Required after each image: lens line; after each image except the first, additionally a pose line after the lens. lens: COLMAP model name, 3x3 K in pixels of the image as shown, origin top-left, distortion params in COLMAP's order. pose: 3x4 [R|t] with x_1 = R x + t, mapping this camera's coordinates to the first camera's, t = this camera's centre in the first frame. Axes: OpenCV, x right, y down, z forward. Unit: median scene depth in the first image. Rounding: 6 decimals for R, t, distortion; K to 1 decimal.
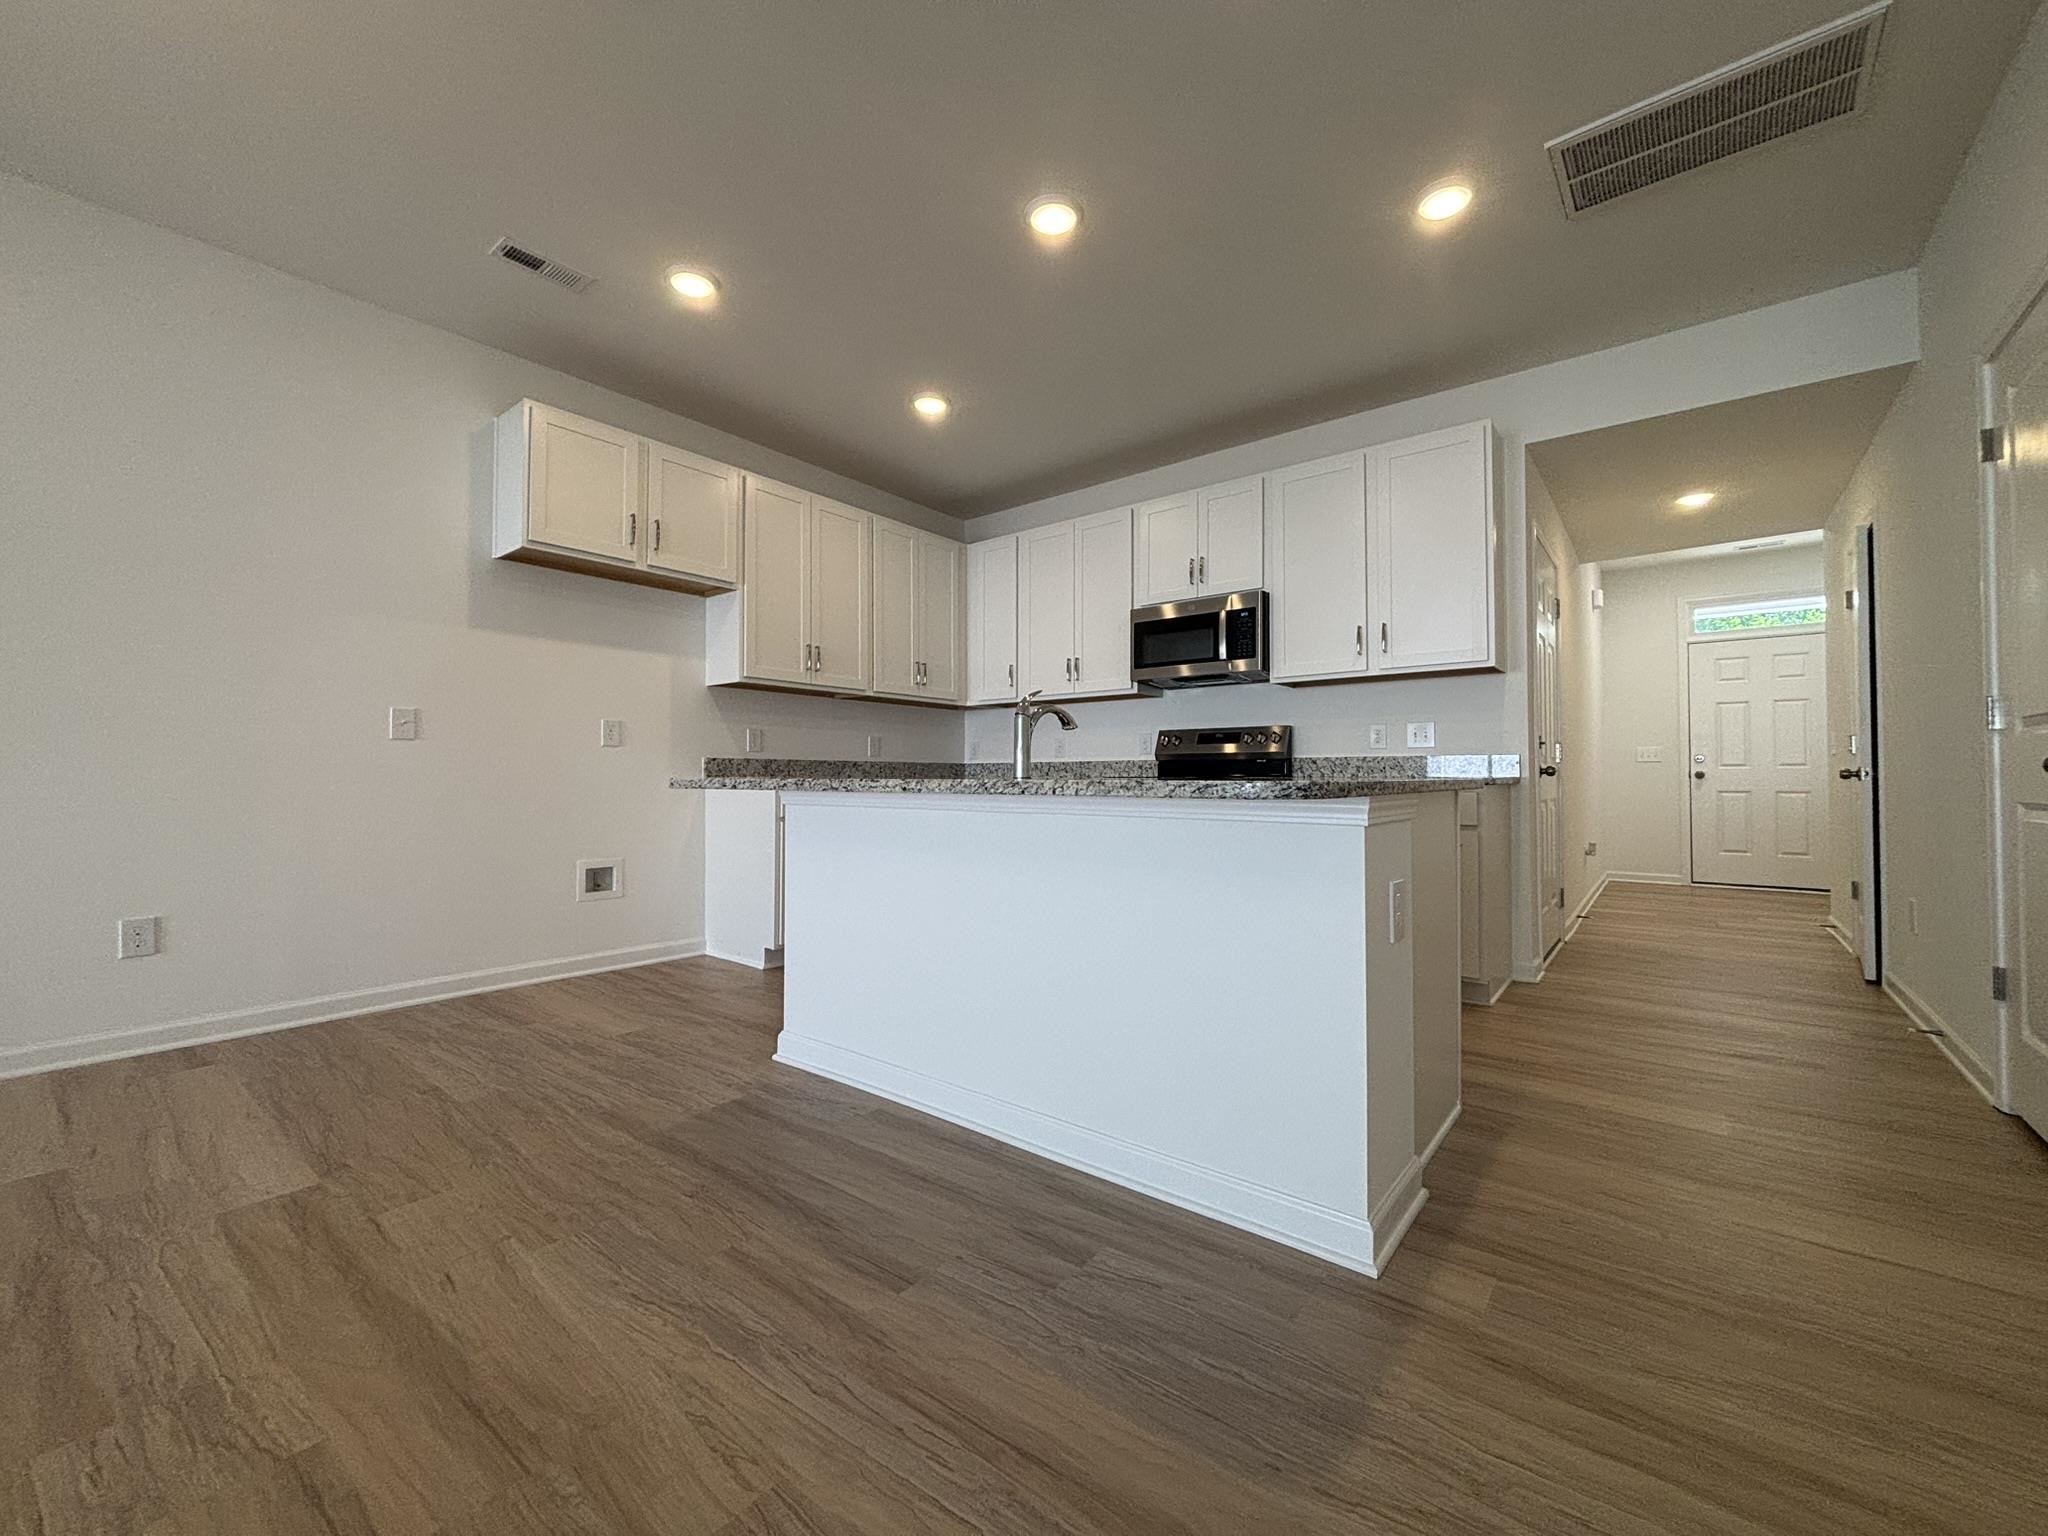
lens RADIAL K [[824.3, 0, 1008.9], [0, 824.3, 757.4], [0, 0, 1]] dist [0.002923, 0.000255]
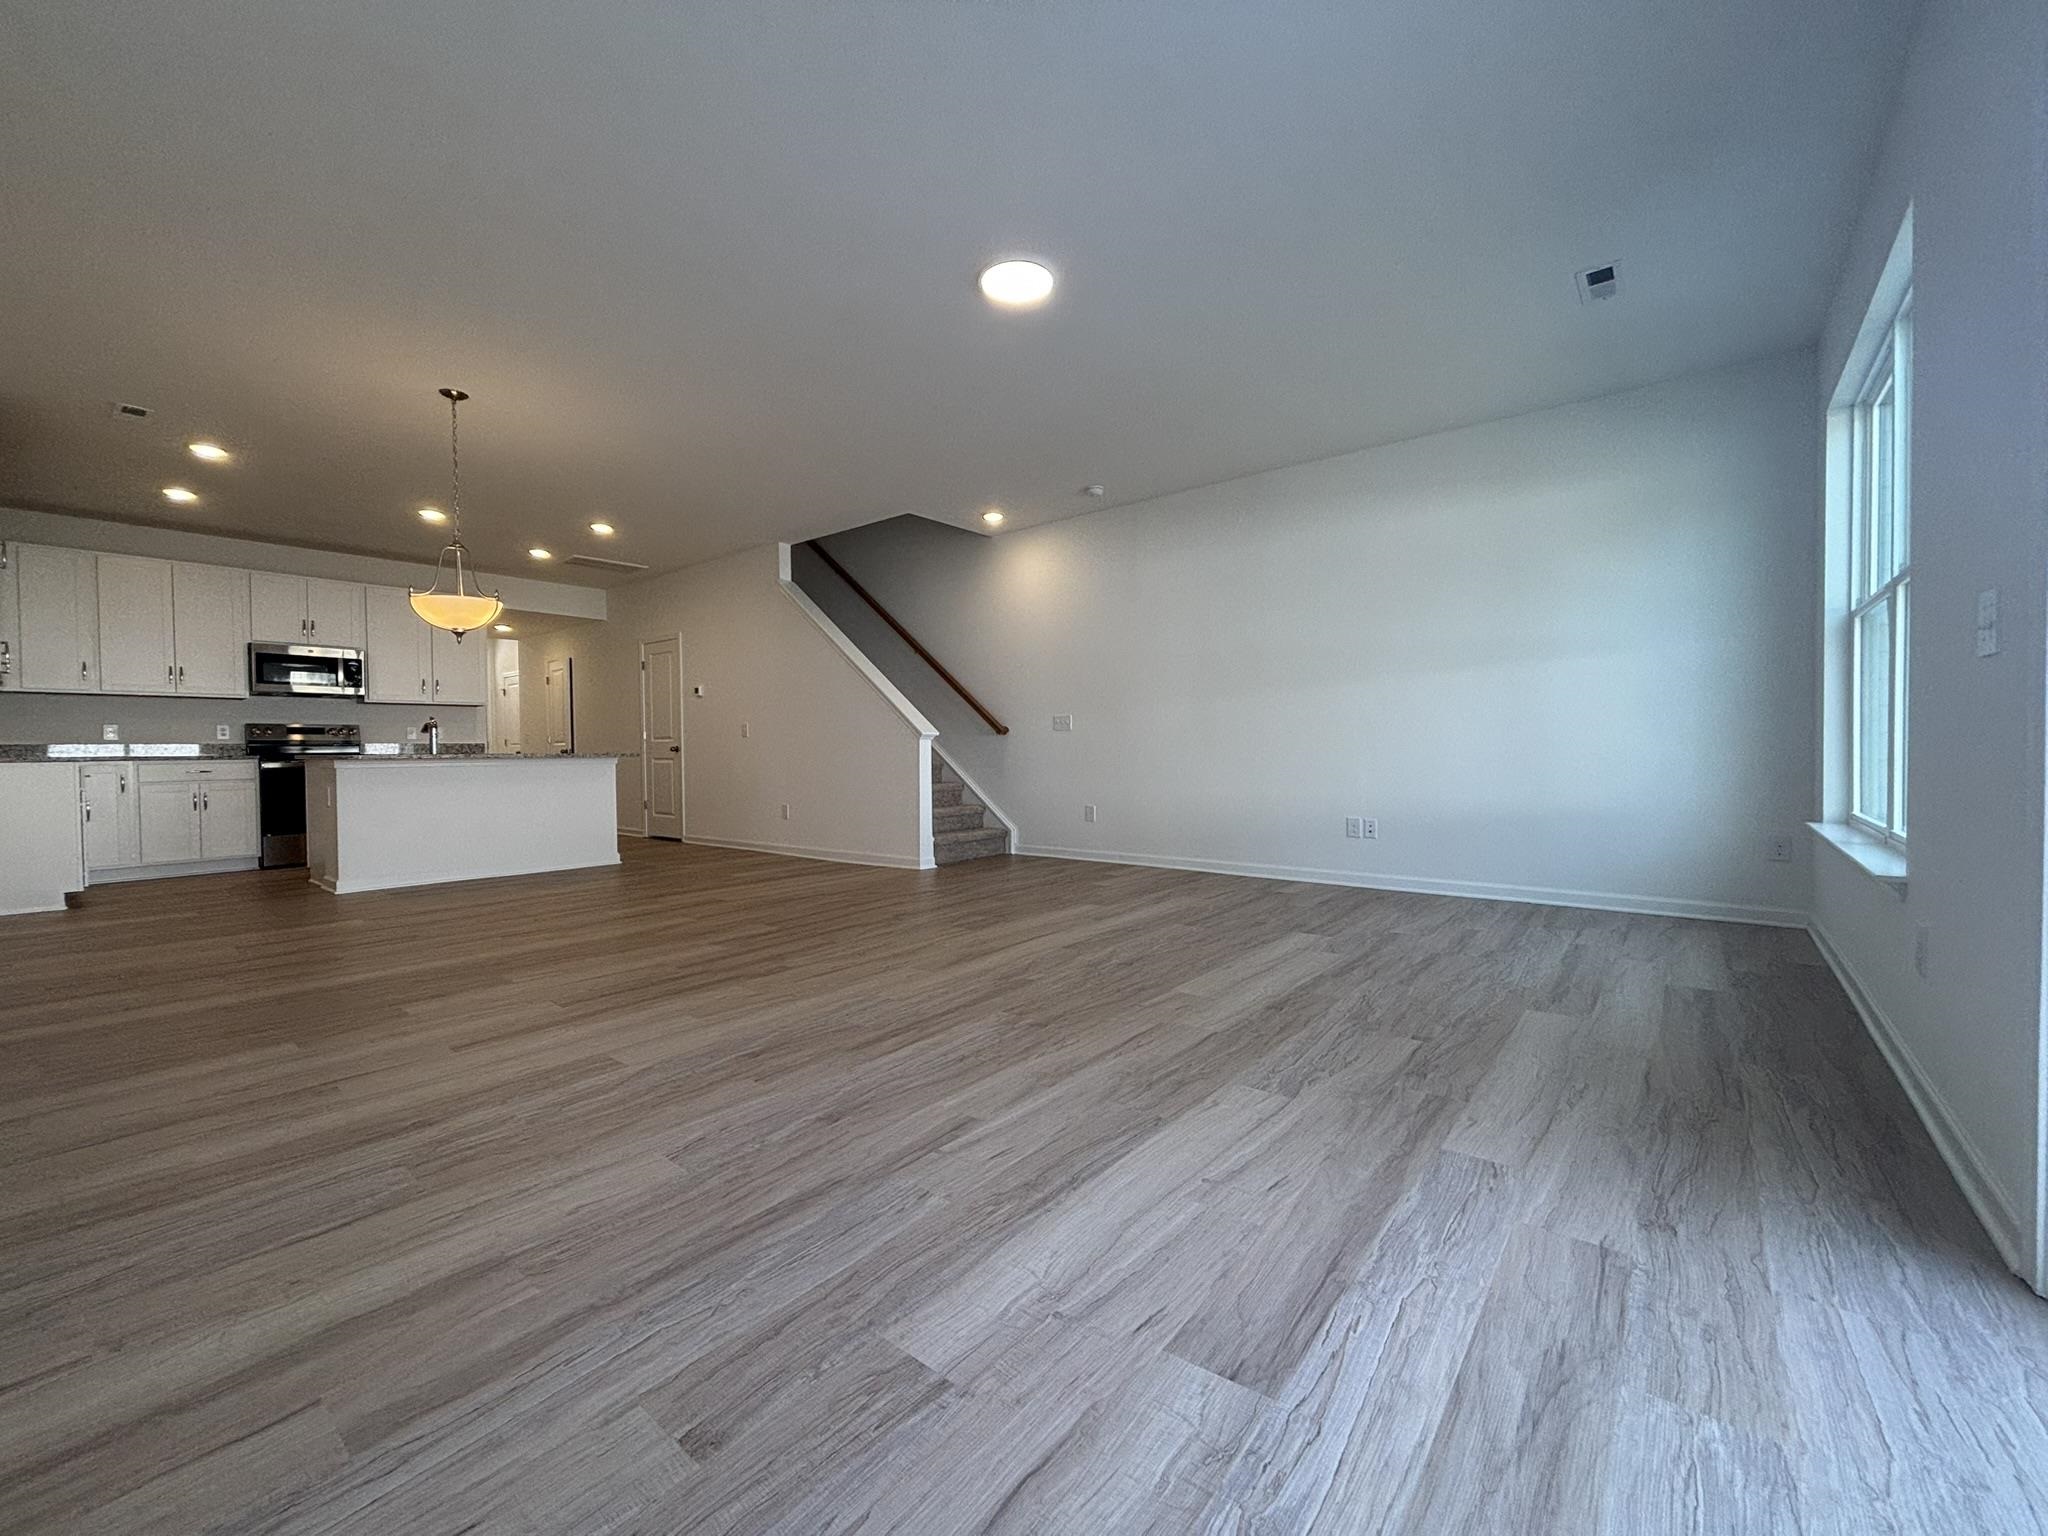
lens RADIAL K [[824.3, 0, 1010.0], [0, 824.3, 764.5], [0, 0, 1]] dist [0.002923, 0.000255]
pose [[0.014701, -0.019385, 0.999704, -1.489860], [-0.013191, 0.999721, 0.019580, -0.007994], [-0.999805, -0.013475, 0.014442, -0.444721]]
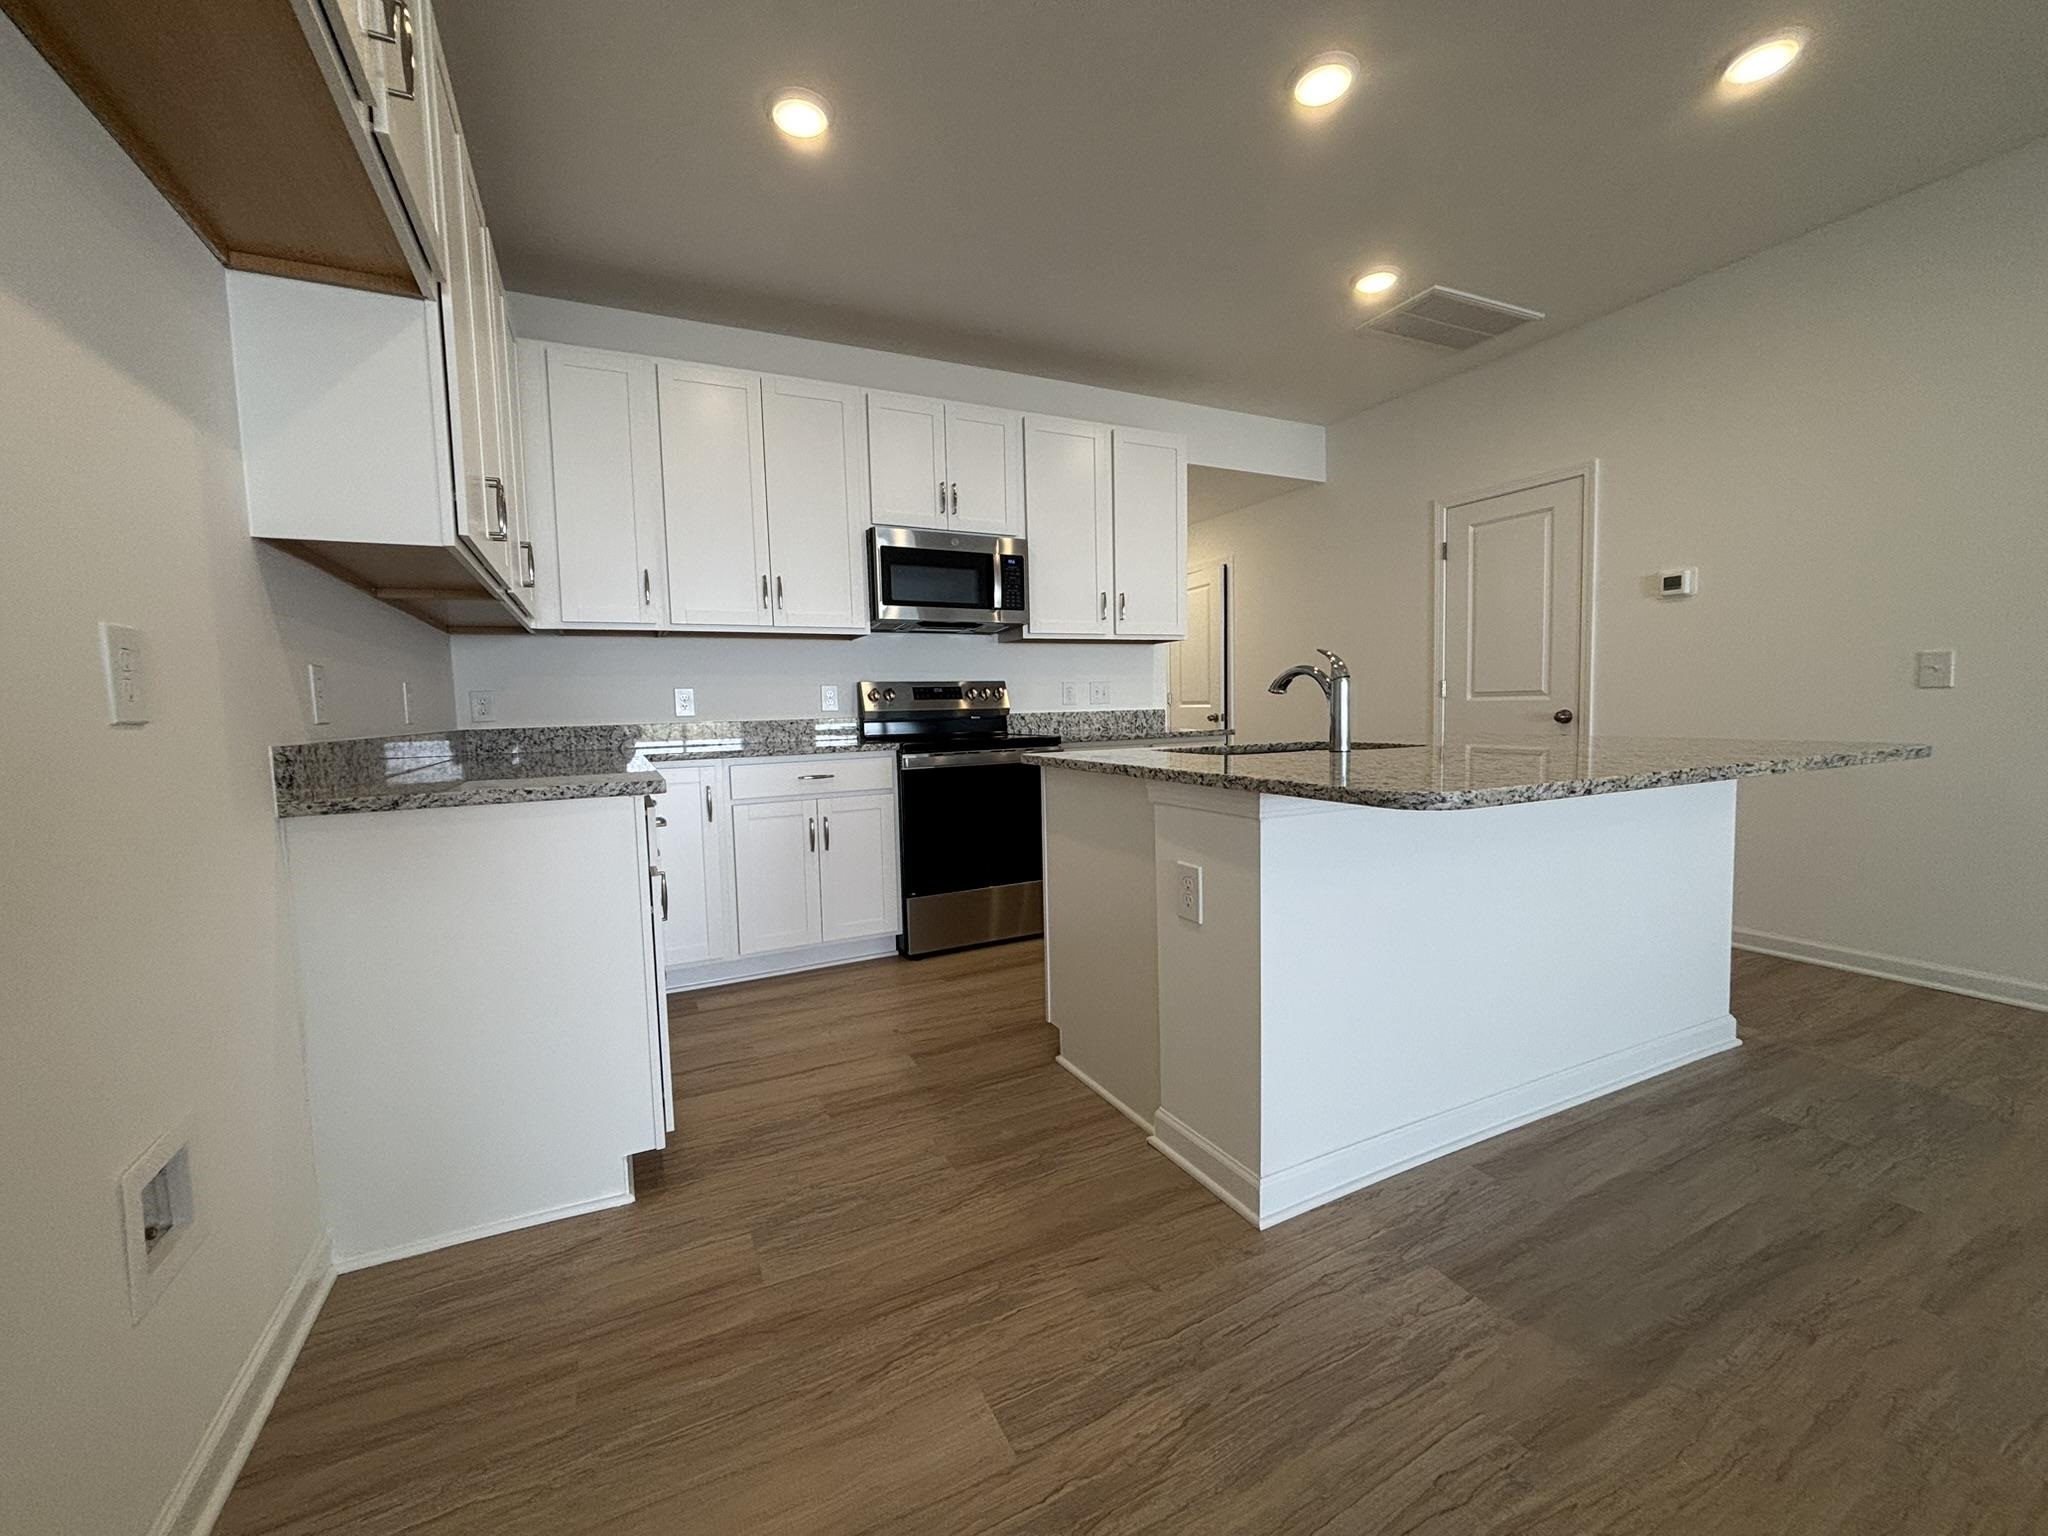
lens RADIAL K [[824.3, 0, 1023.5], [0, 824.3, 770.0], [0, 0, 1]] dist [0.002923, 0.000255]
pose [[0.417149, -0.080343, 0.905280, -0.584762], [0.001033, 0.996126, 0.087929, -0.020462], [-0.908838, -0.035744, 0.415616, 0.600603]]
